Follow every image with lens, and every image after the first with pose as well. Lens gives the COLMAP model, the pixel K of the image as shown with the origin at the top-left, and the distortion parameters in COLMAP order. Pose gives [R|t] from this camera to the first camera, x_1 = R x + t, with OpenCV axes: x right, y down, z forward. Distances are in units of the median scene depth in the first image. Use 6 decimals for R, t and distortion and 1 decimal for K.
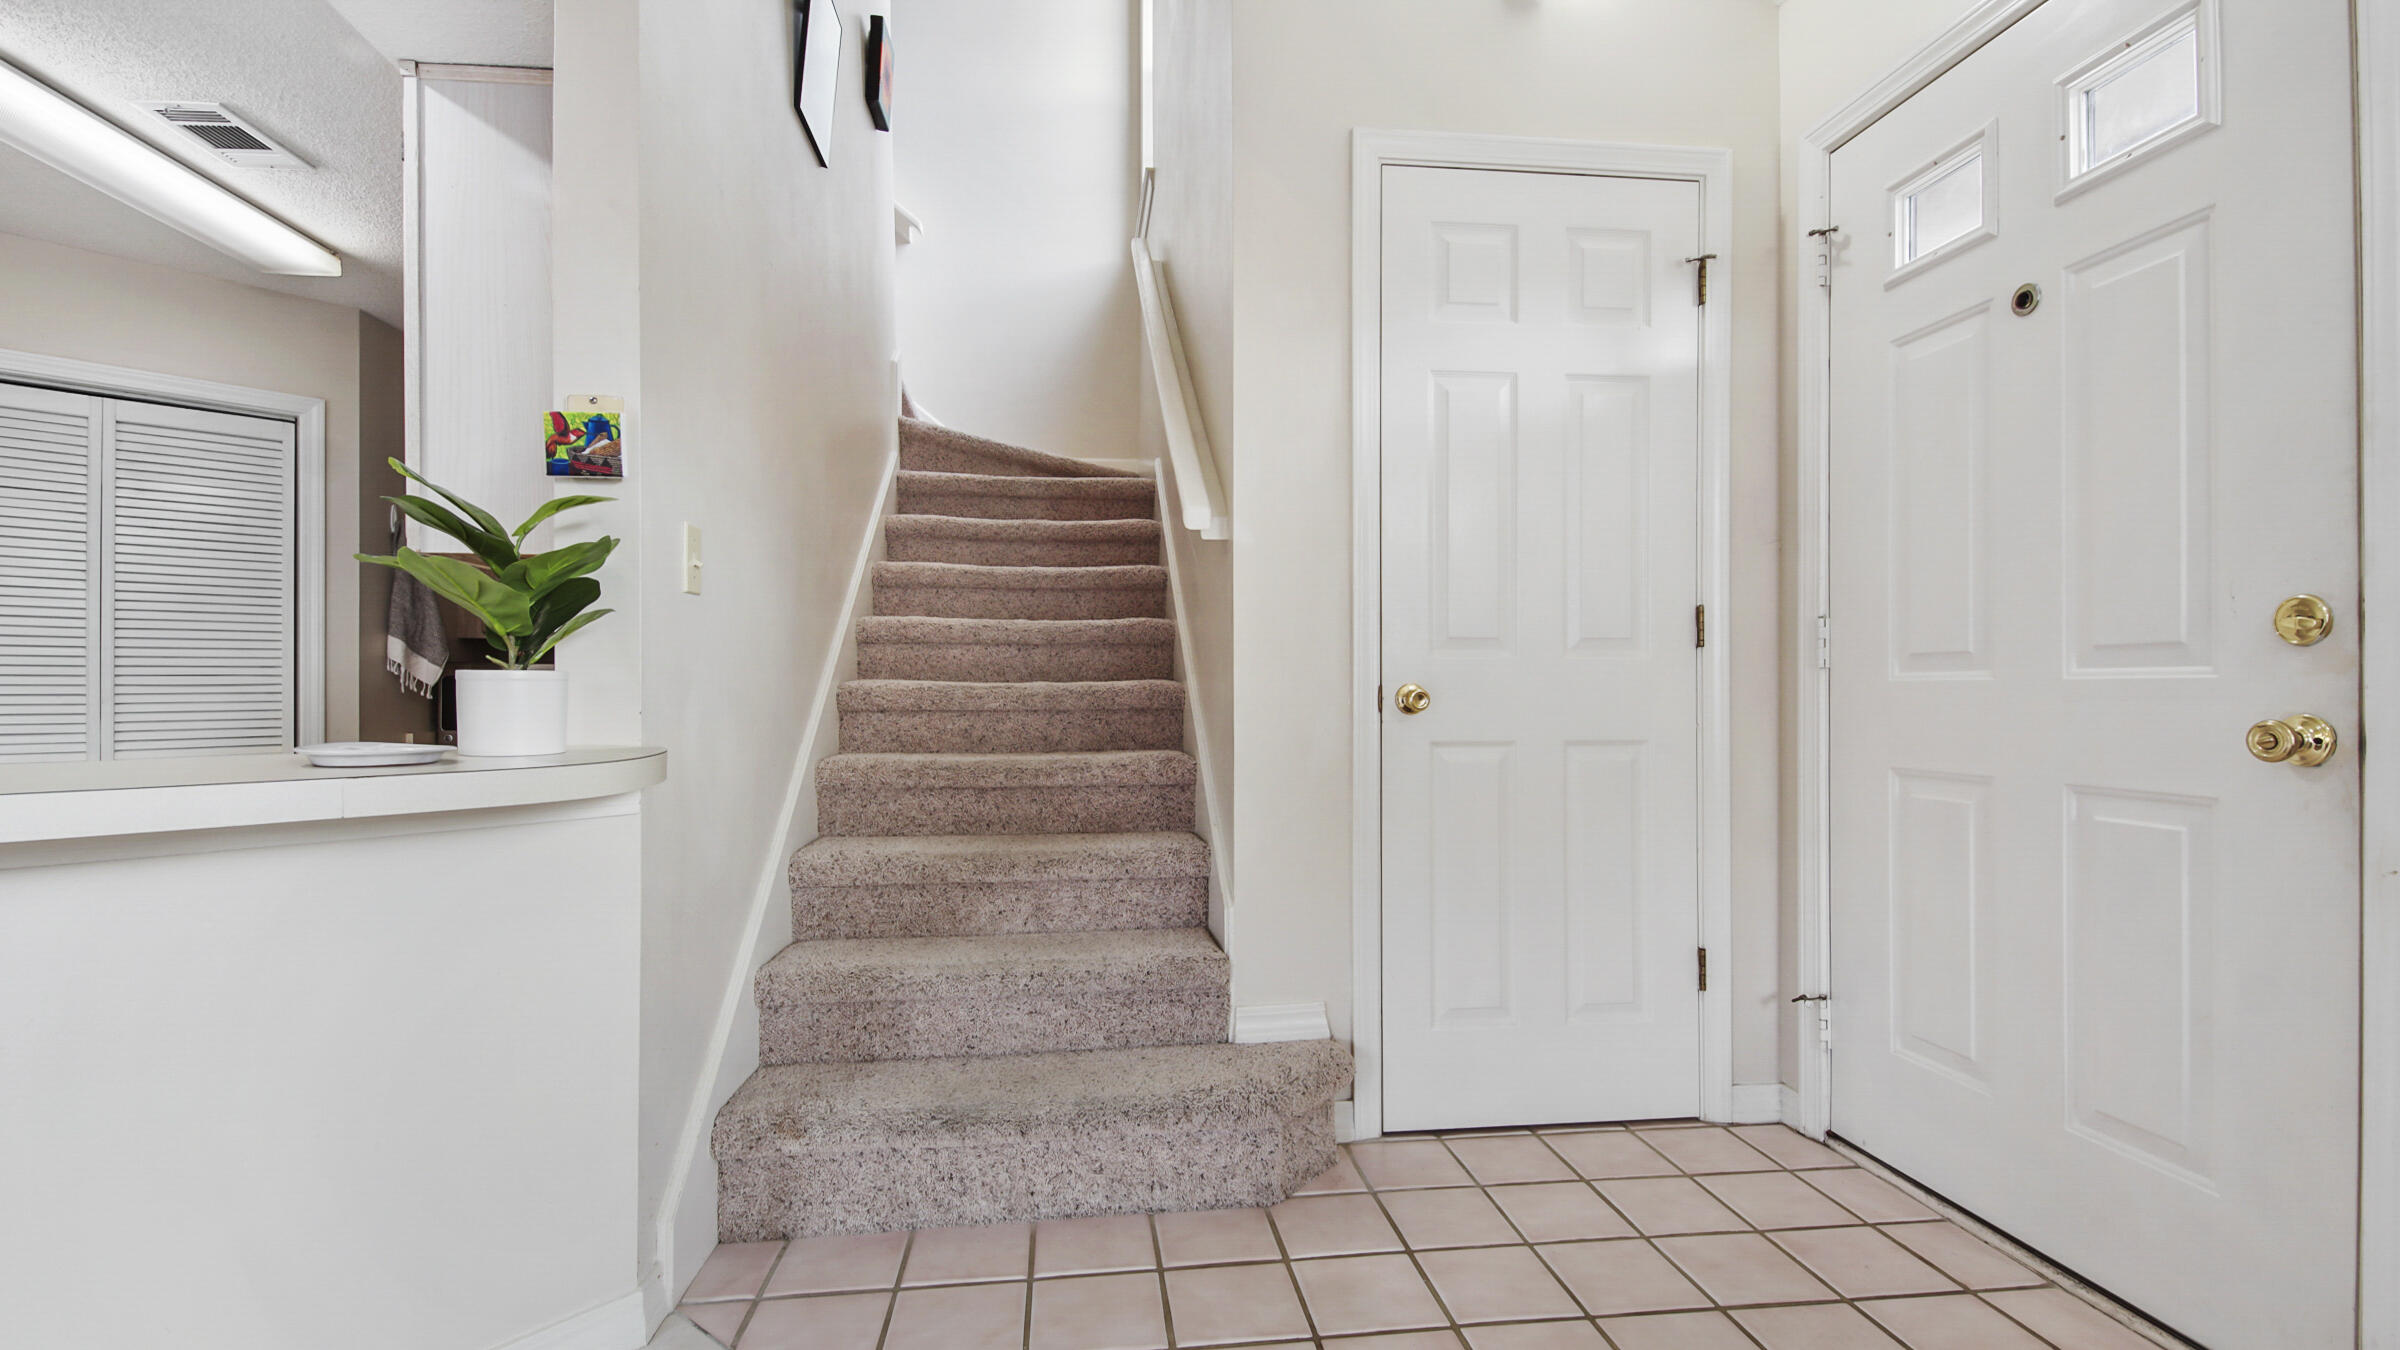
lens RADIAL K [[1046.2, 0, 1191.2], [0, 1046.2, 685.4], [0, 0, 1]] dist [0.034344, -0.023561]
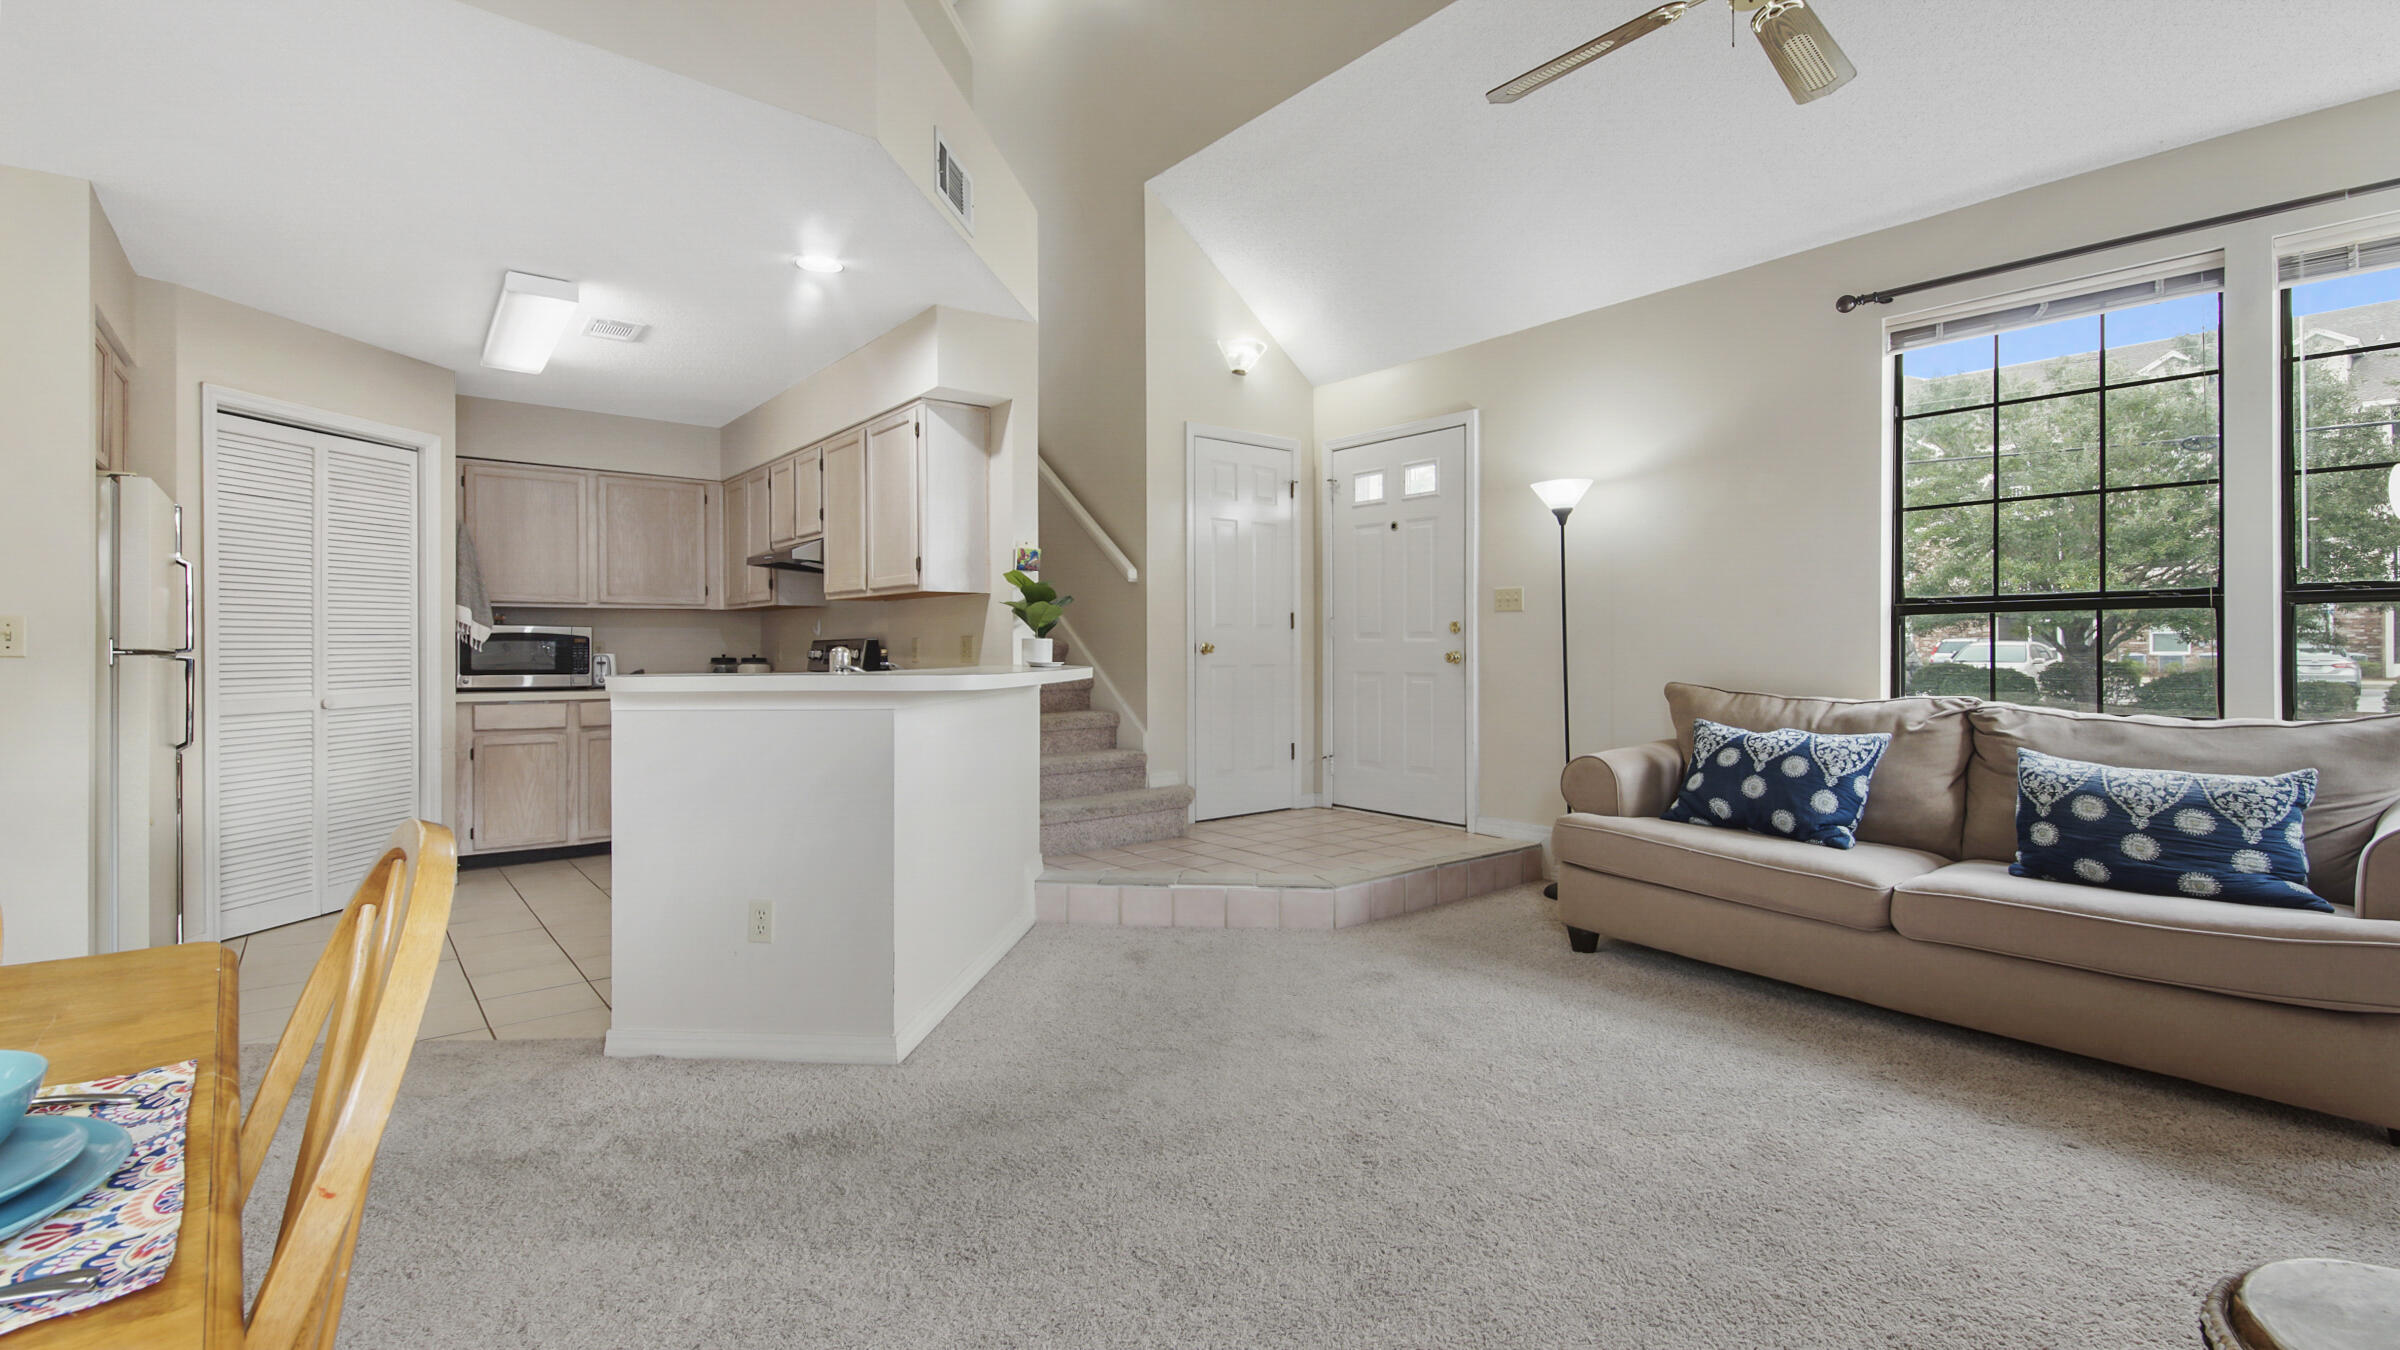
lens RADIAL K [[1053.6, 0, 1189.4], [0, 1053.6, 648.0], [0, 0, 1]] dist [0.045898, -0.022070]
pose [[0.848813, 0.000109, 0.528693, -1.181308], [0.000090, 1.000000, -0.000350, 0.011994], [-0.528693, 0.000345, 0.848813, -1.150199]]
